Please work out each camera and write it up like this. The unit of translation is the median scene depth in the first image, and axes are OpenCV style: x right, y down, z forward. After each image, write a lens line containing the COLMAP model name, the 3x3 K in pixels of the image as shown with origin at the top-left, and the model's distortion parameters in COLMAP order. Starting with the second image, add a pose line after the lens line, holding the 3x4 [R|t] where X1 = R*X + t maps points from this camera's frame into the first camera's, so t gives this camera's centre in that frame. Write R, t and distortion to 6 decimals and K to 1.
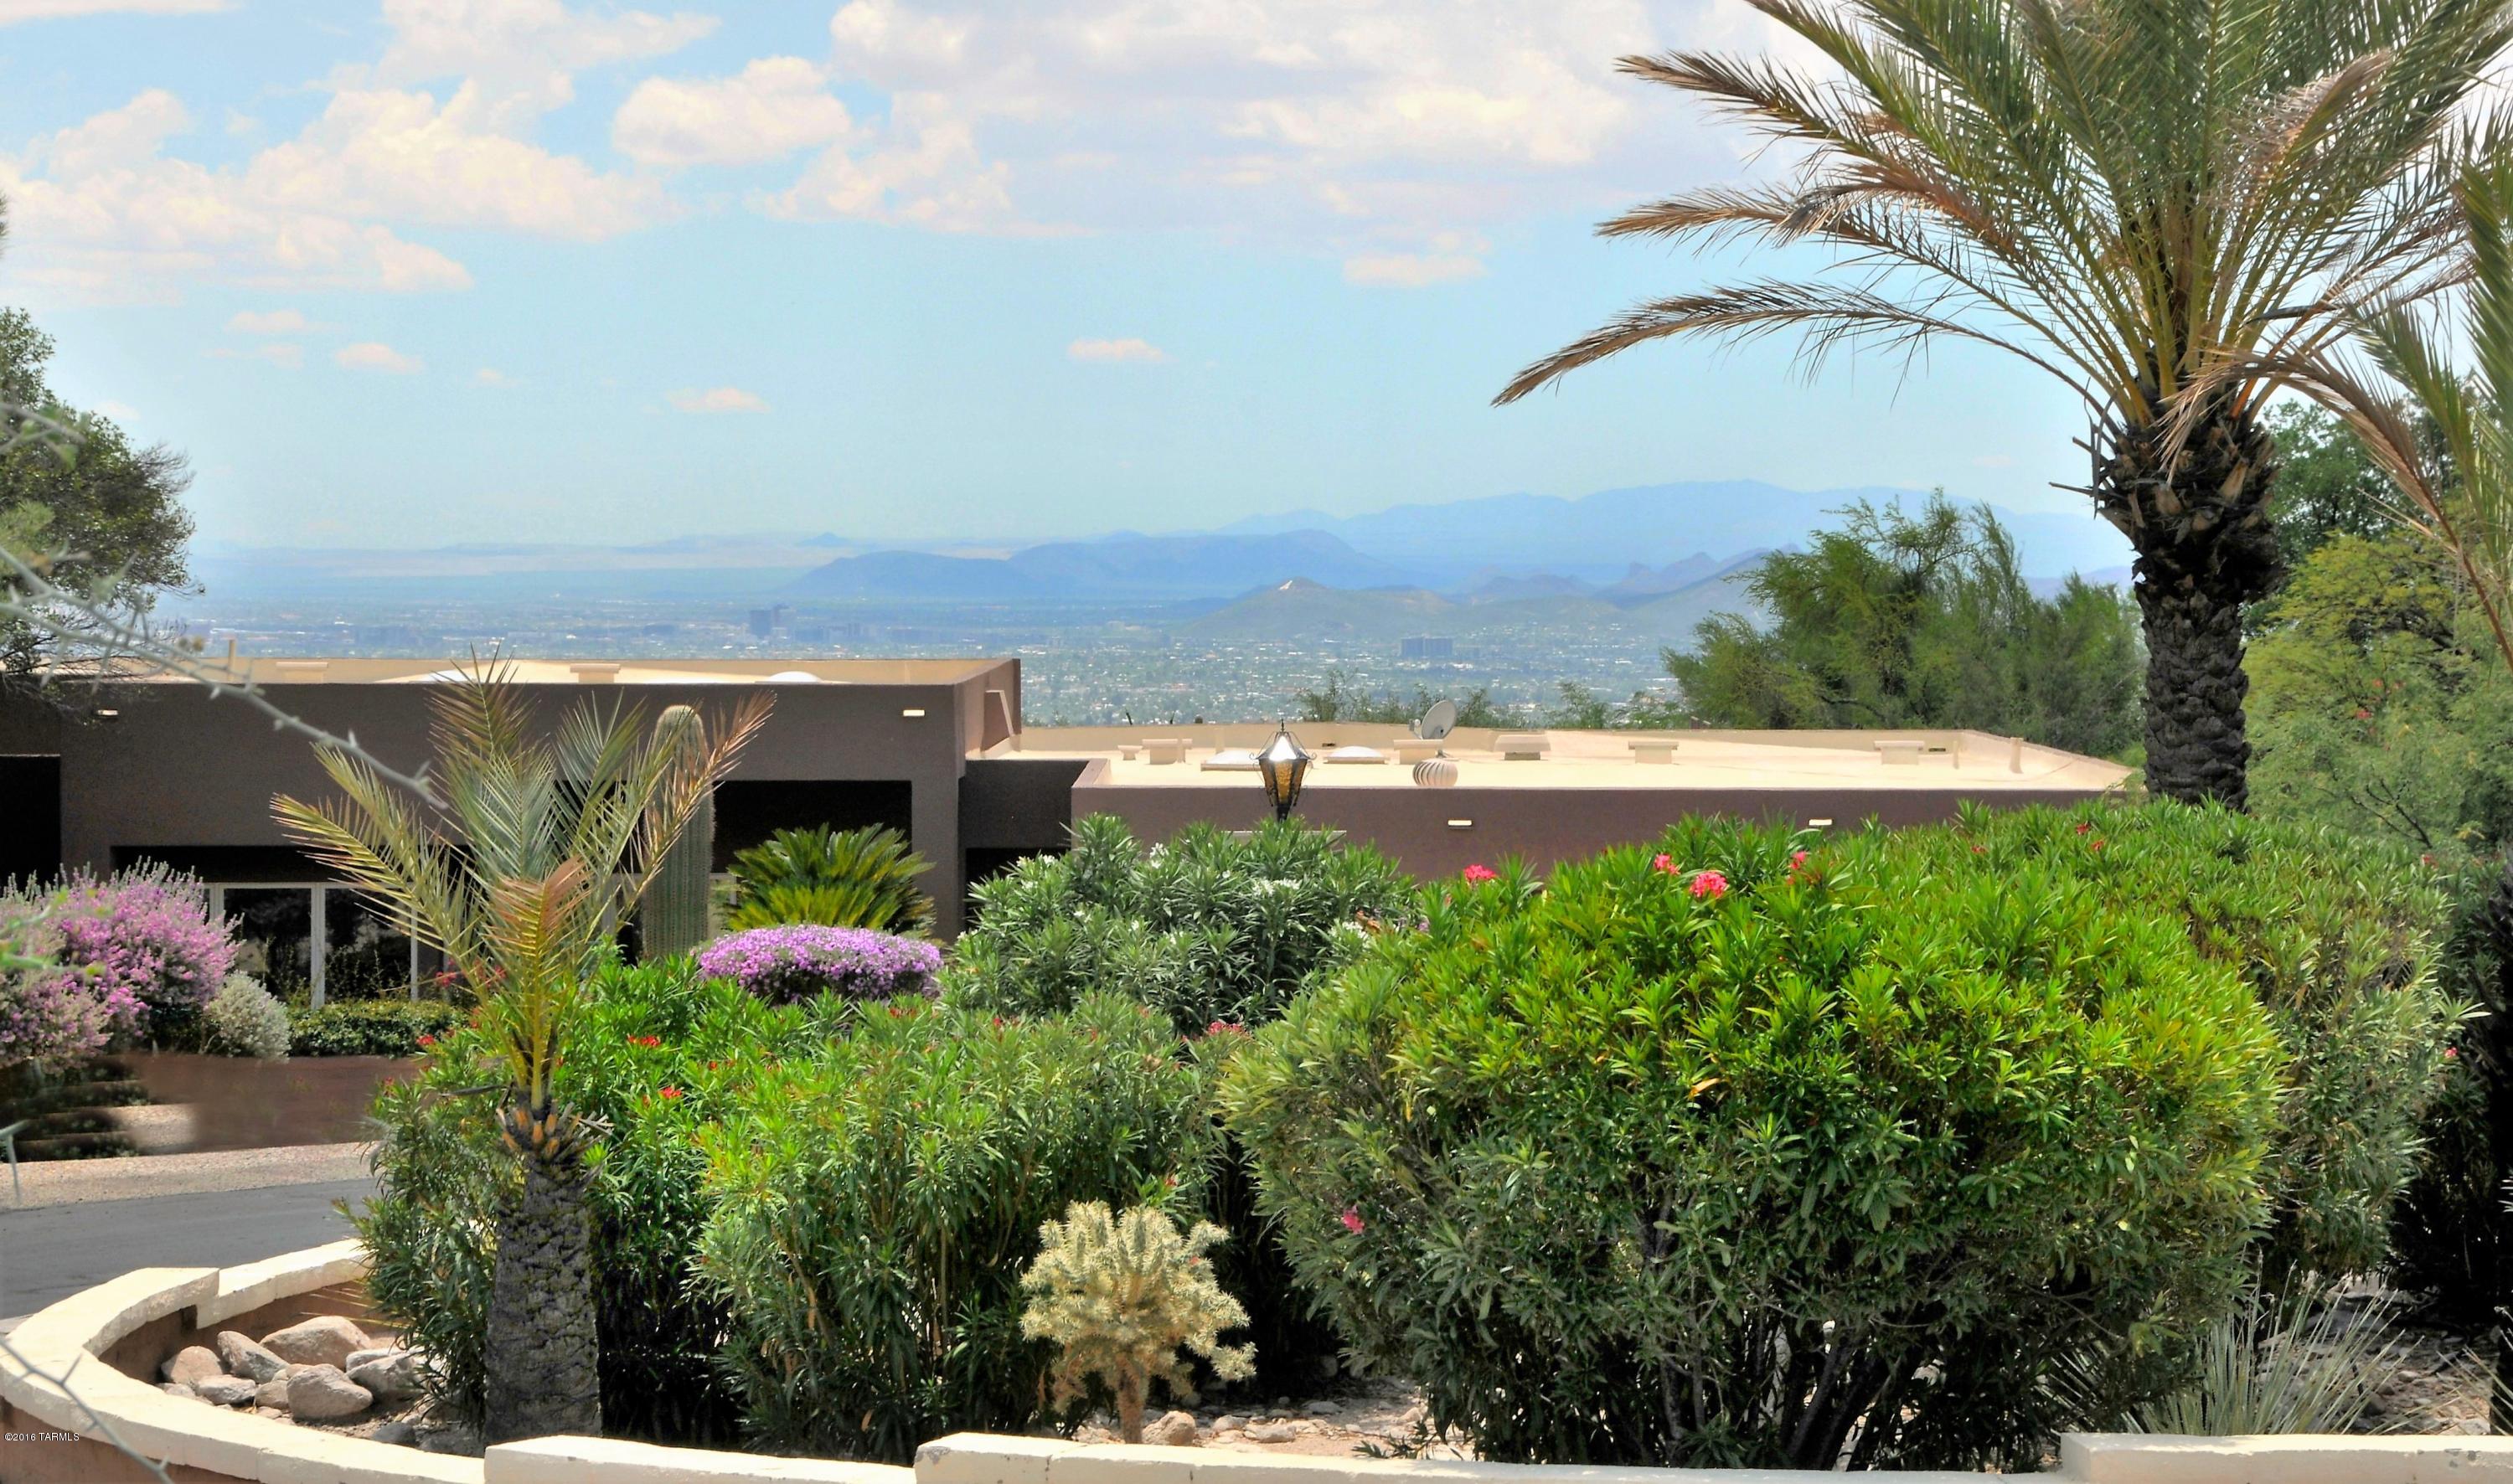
lens RADIAL K [[5999.8, 0, 1264.3], [0, 5999.8, 725.7], [0, 0, 1]] dist [0.657644, 0.000000]
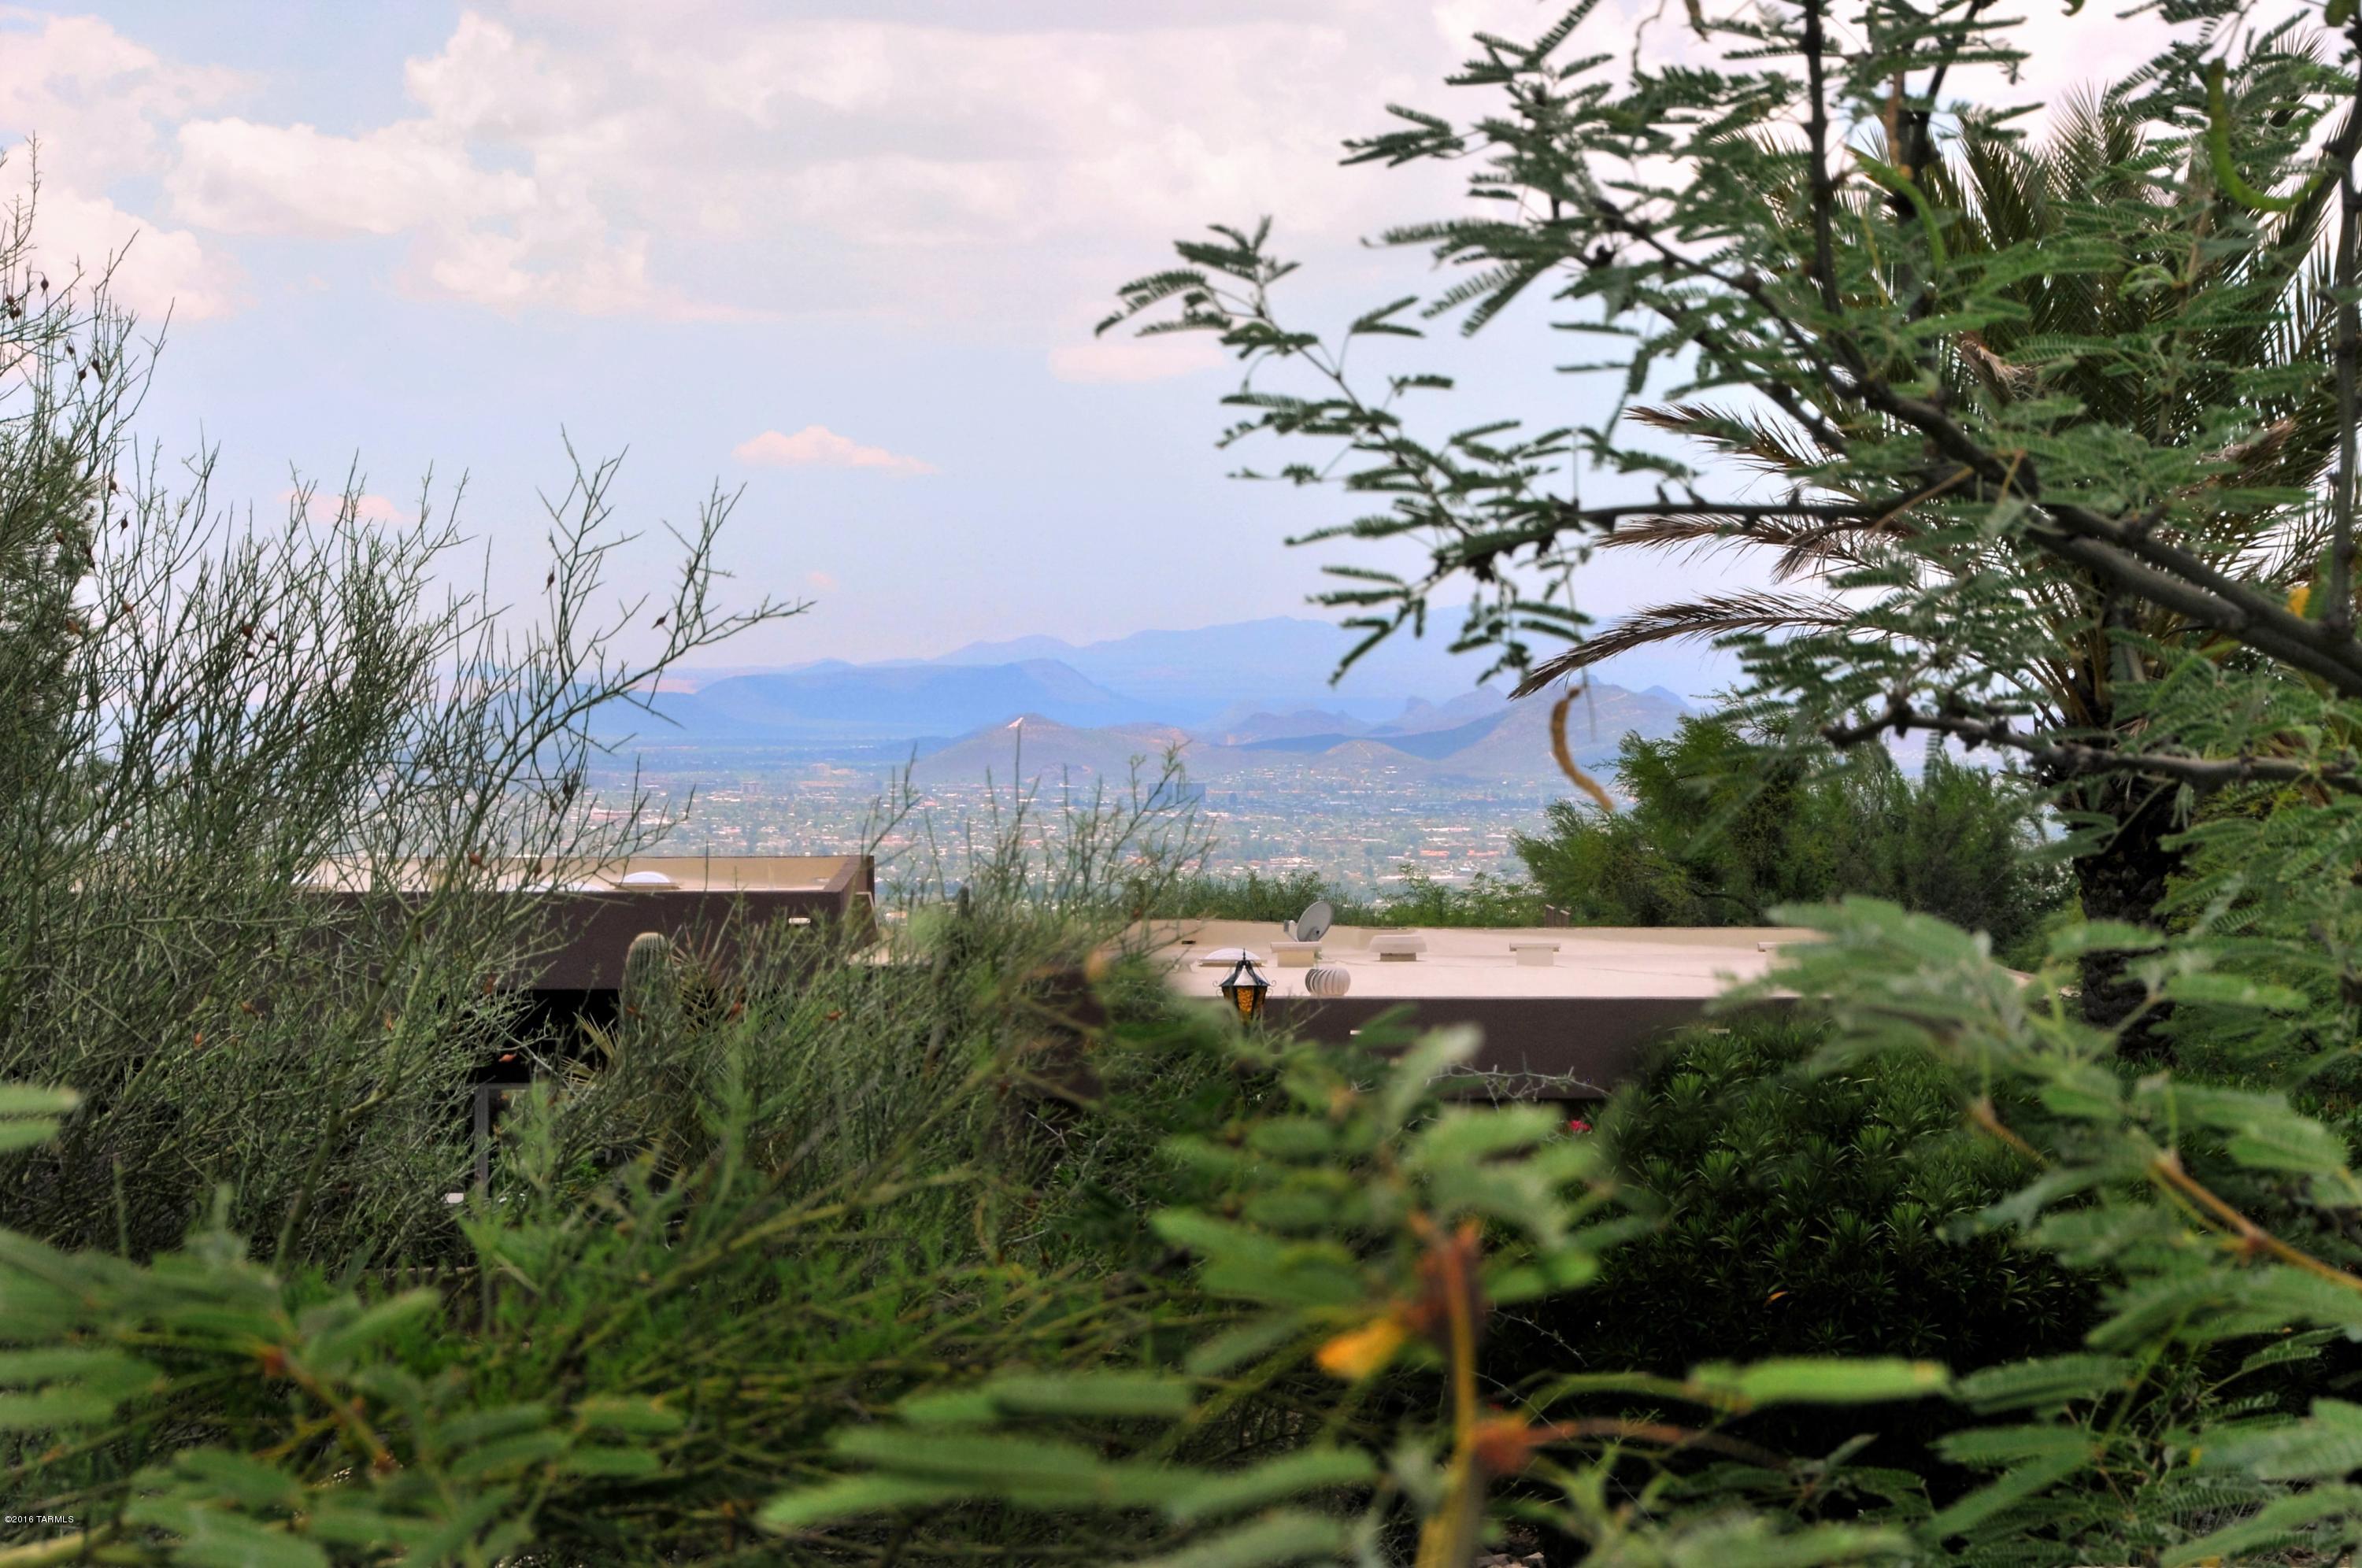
lens RADIAL K [[7121.6, 0, 1173.9], [0, 7121.6, 809.9], [0, 0, 1]] dist [1.045094, 0.000000]
pose [[0.999448, -0.001773, 0.033186, -0.215131], [0.002038, 0.999966, -0.007965, -0.065002], [-0.033171, 0.008028, 0.999417, -1.076922]]
